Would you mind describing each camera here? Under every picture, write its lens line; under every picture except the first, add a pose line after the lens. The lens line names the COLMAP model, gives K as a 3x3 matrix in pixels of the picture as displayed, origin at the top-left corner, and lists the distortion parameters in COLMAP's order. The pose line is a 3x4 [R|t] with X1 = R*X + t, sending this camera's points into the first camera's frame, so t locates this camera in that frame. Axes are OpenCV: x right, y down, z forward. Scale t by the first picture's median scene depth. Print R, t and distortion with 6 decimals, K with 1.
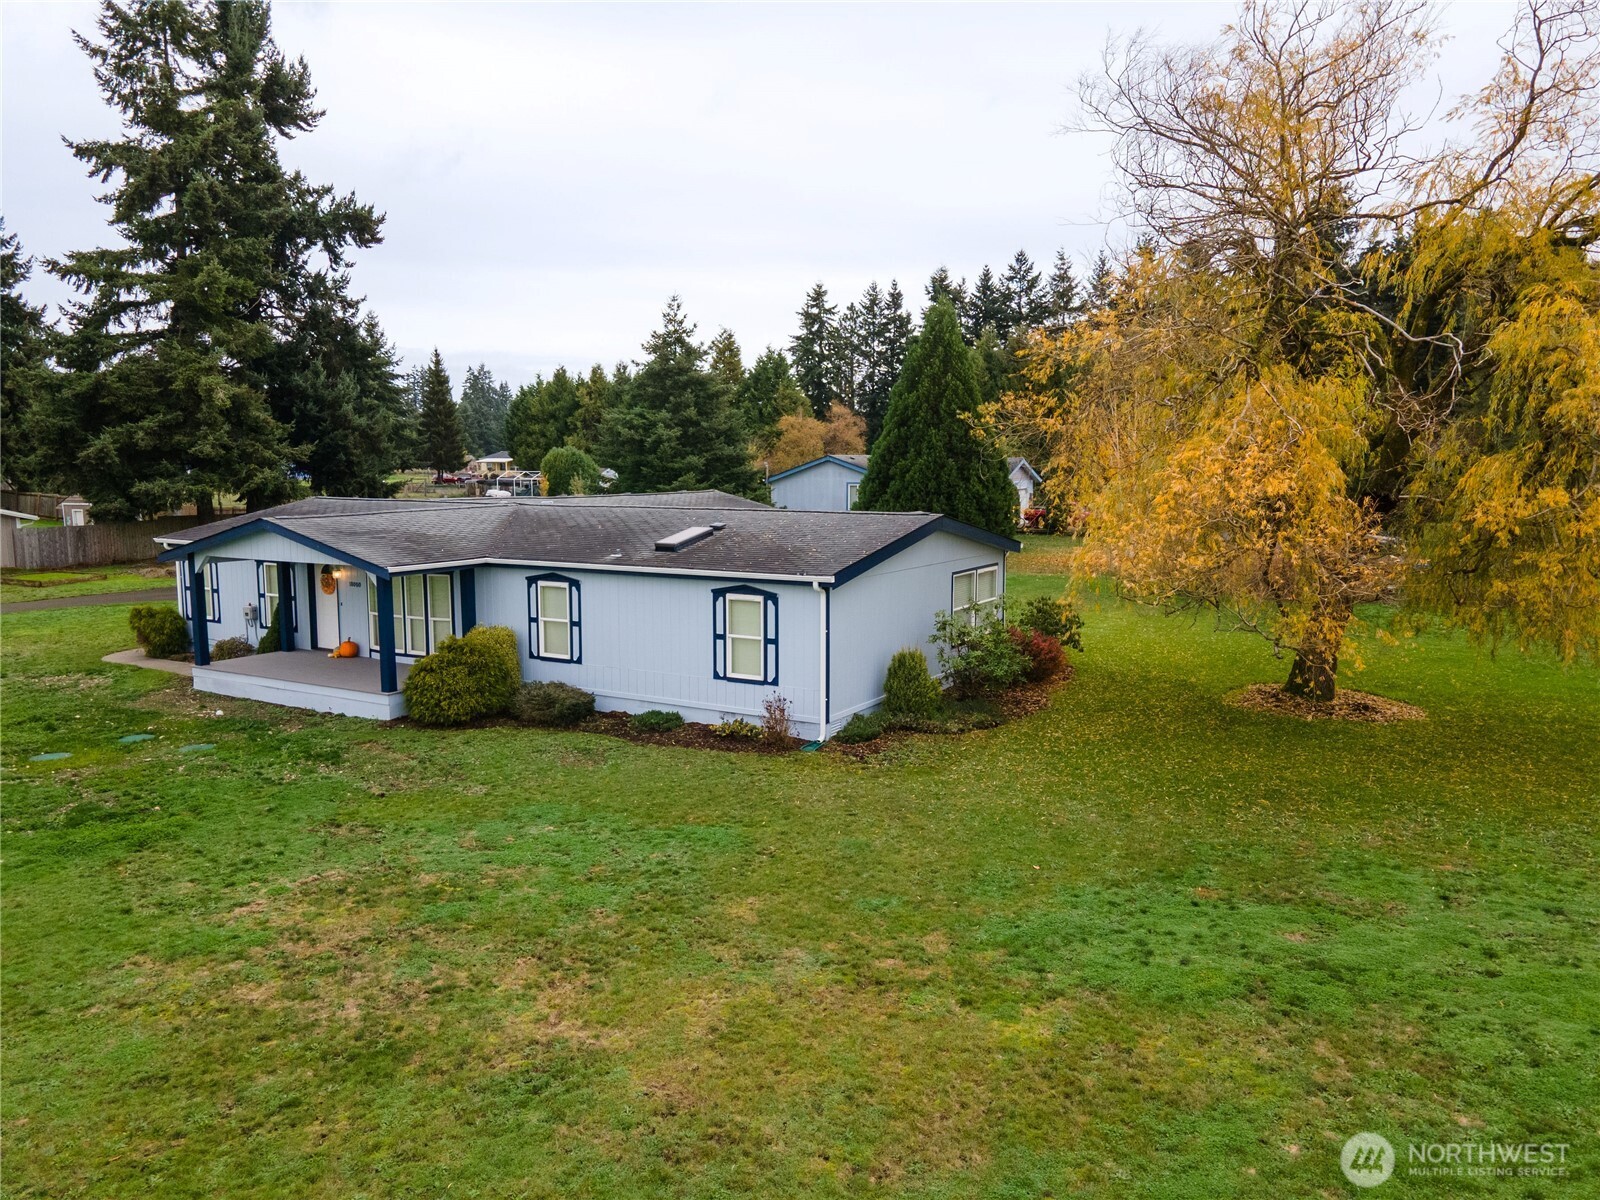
lens RADIAL K [[1167.9, 0, 806.3], [0, 1167.9, 596.2], [0, 0, 1]] dist [0.043602, 0.005093]
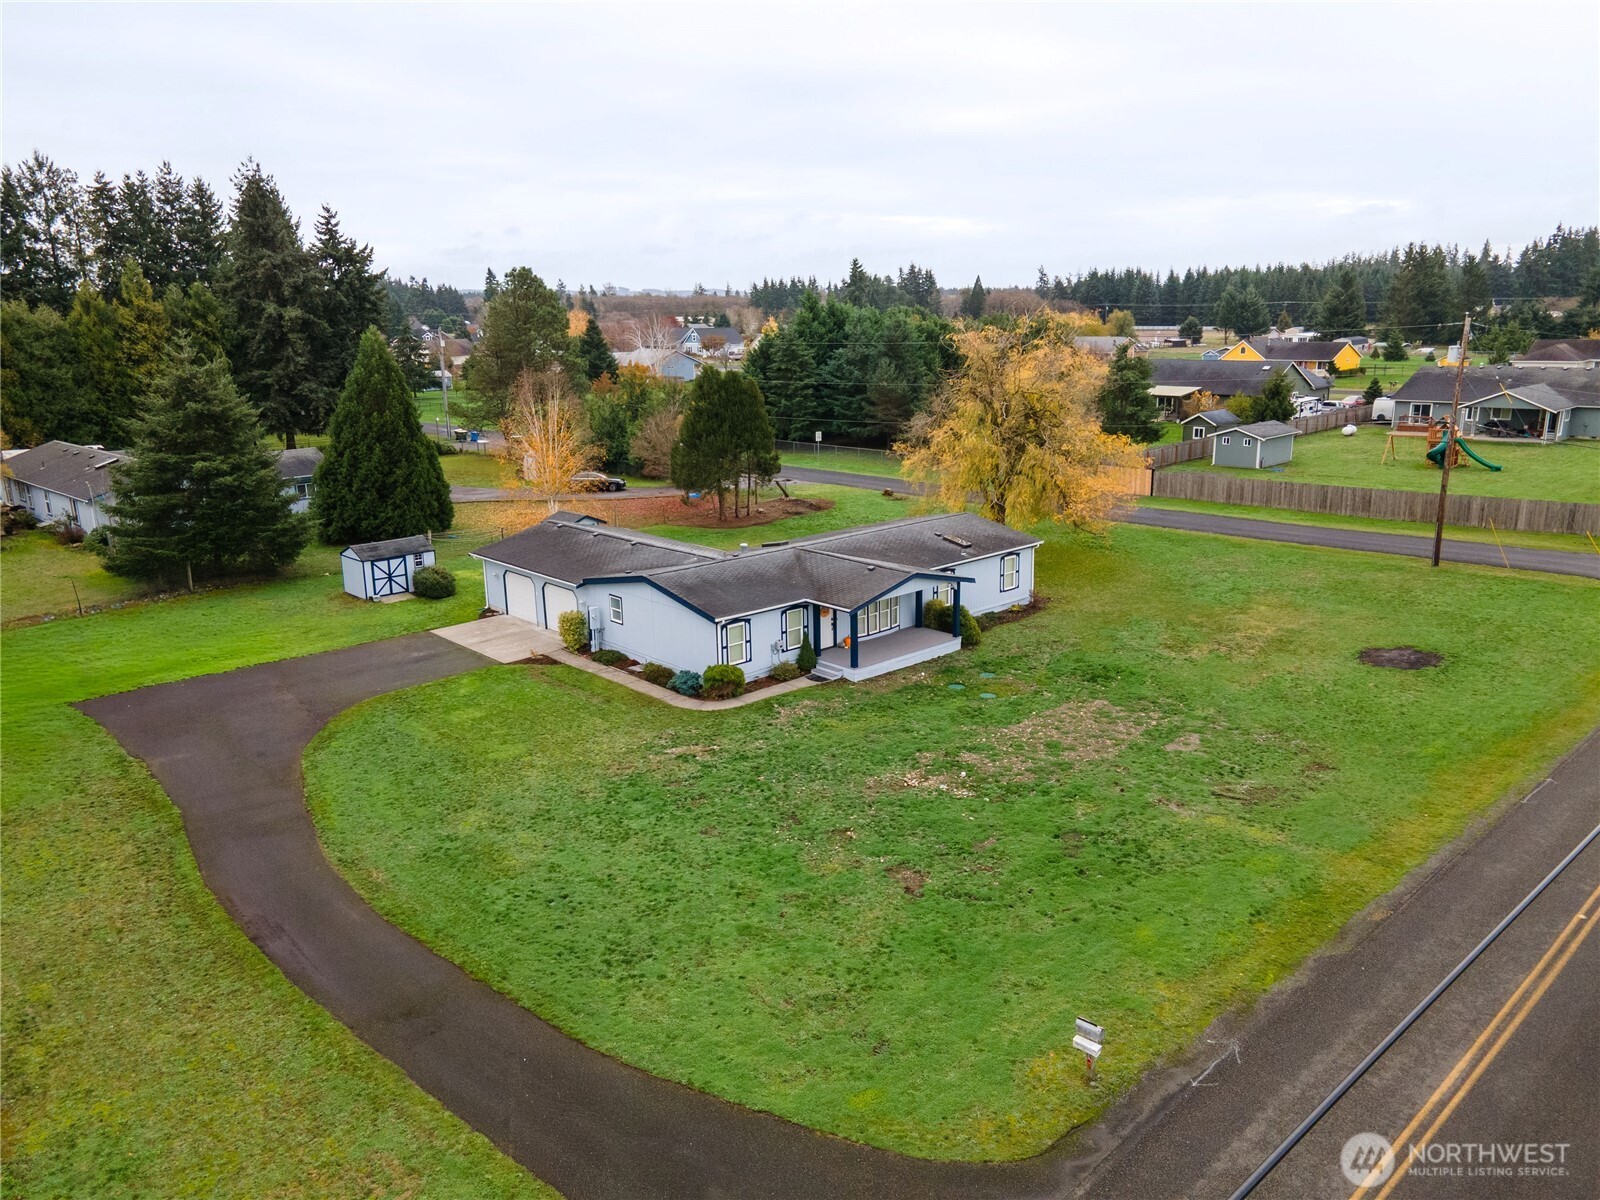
lens RADIAL K [[1167.9, 0, 806.3], [0, 1167.9, 596.2], [0, 0, 1]] dist [0.043602, 0.005093]
pose [[0.291705, -0.232955, 0.927707, -0.949780], [0.129073, 0.970605, 0.203142, -0.181908], [-0.947760, 0.060484, 0.313199, 0.232235]]
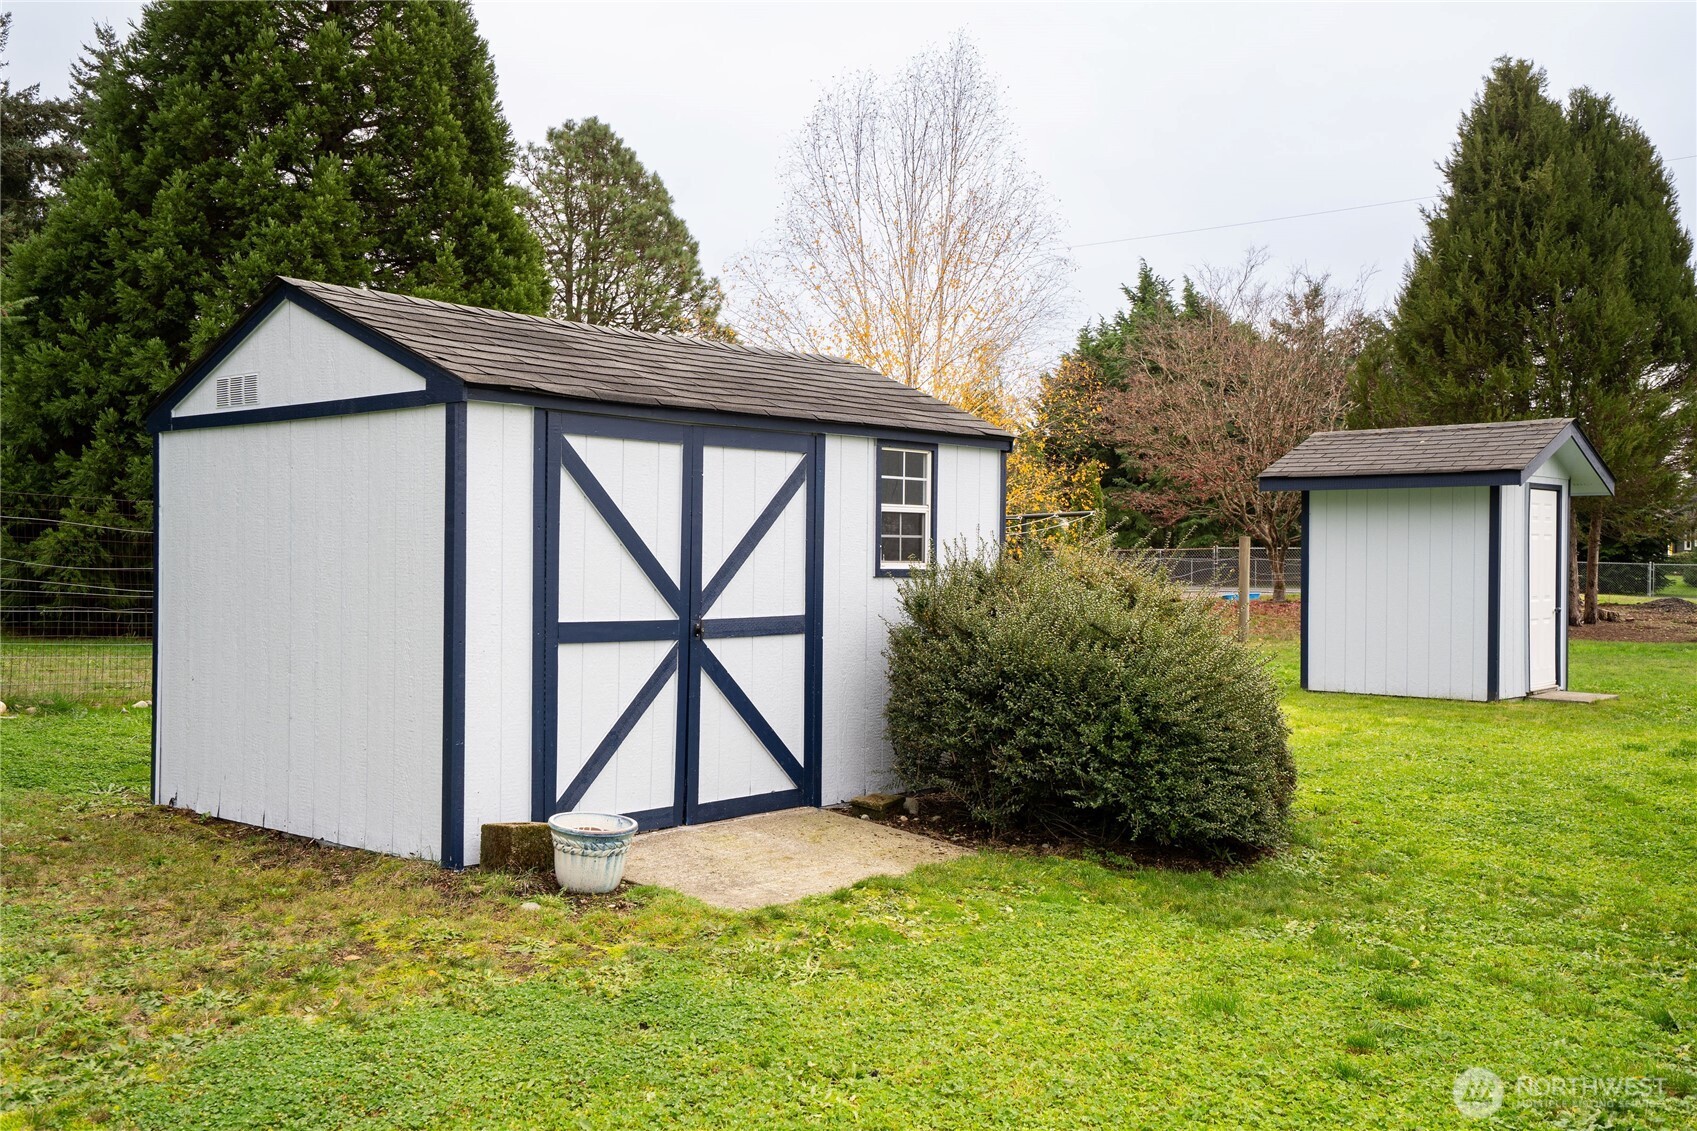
lens RADIAL K [[1606.1, 0, 848.5], [0, 1606.1, 565.5], [0, 0, 1]] dist [0.082050, 0.007189]
pose [[0.217020, -0.006283, 0.976147, -0.232544], [0.102192, 0.994631, -0.016317, -0.039631], [-0.970803, 0.103295, 0.216497, 0.849558]]
